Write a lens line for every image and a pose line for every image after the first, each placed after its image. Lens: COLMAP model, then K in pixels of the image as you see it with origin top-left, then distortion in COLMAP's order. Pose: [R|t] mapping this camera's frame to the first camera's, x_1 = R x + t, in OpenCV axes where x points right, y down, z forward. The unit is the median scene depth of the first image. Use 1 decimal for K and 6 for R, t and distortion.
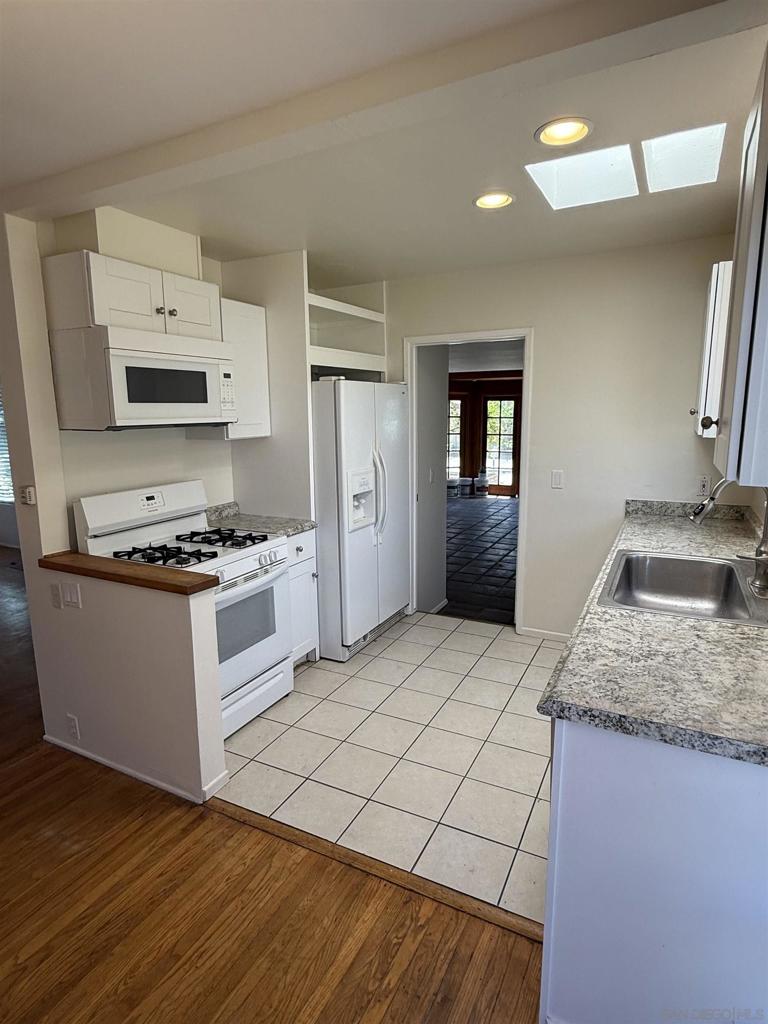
lens RADIAL K [[566.1, 0, 385.8], [0, 566.1, 508.8], [0, 0, 1]] dist [-0.006605, 0.001515]
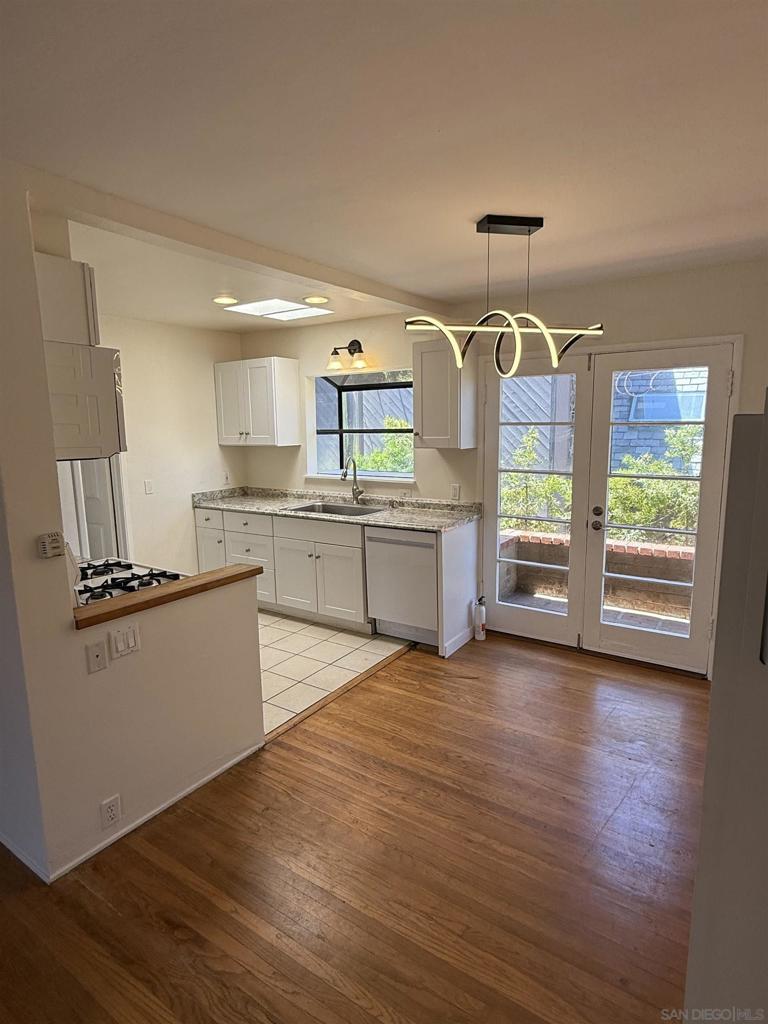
lens RADIAL K [[566.1, 0, 383.0], [0, 566.1, 514.7], [0, 0, 1]] dist [-0.006605, 0.001515]
pose [[0.126014, -0.155481, 0.979768, -1.654741], [0.189297, 0.973263, 0.130102, -0.104734], [-0.973800, 0.169073, 0.152077, 0.525337]]
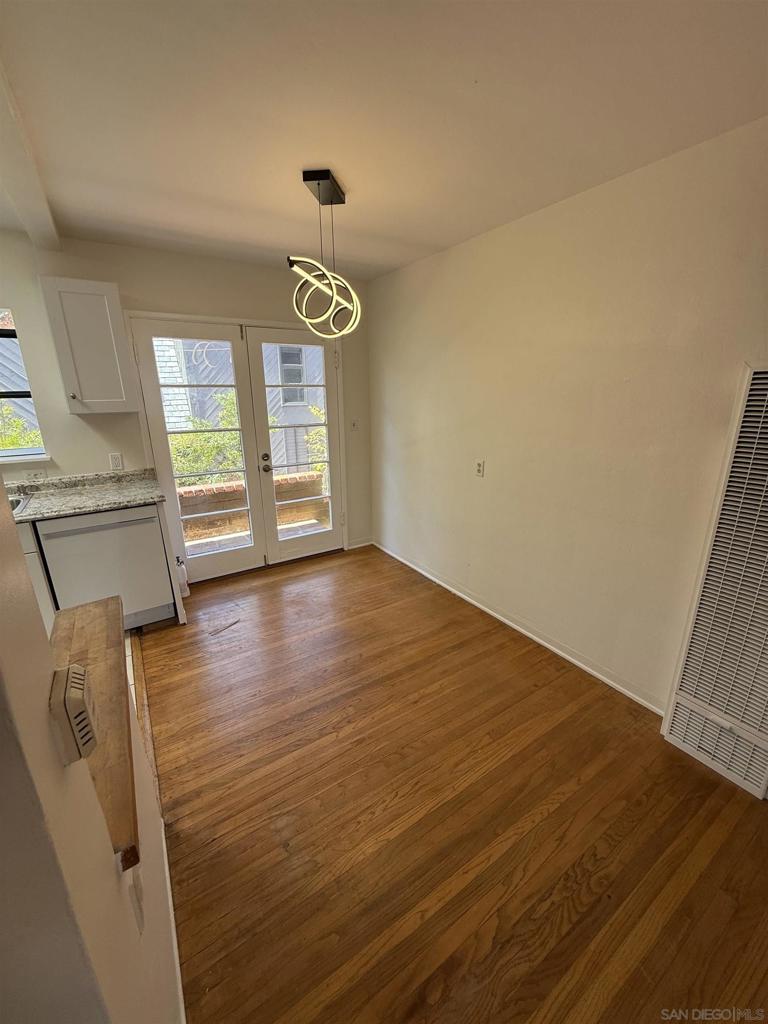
lens RADIAL K [[411.6, 0, 386.6], [0, 411.6, 509.6], [0, 0, 1]] dist [-0.000565, 0.000396]
pose [[-0.867133, -0.125929, 0.481894, -1.036398], [0.104129, 0.900297, 0.422639, -0.215640], [-0.487070, 0.416663, -0.767564, 1.283566]]
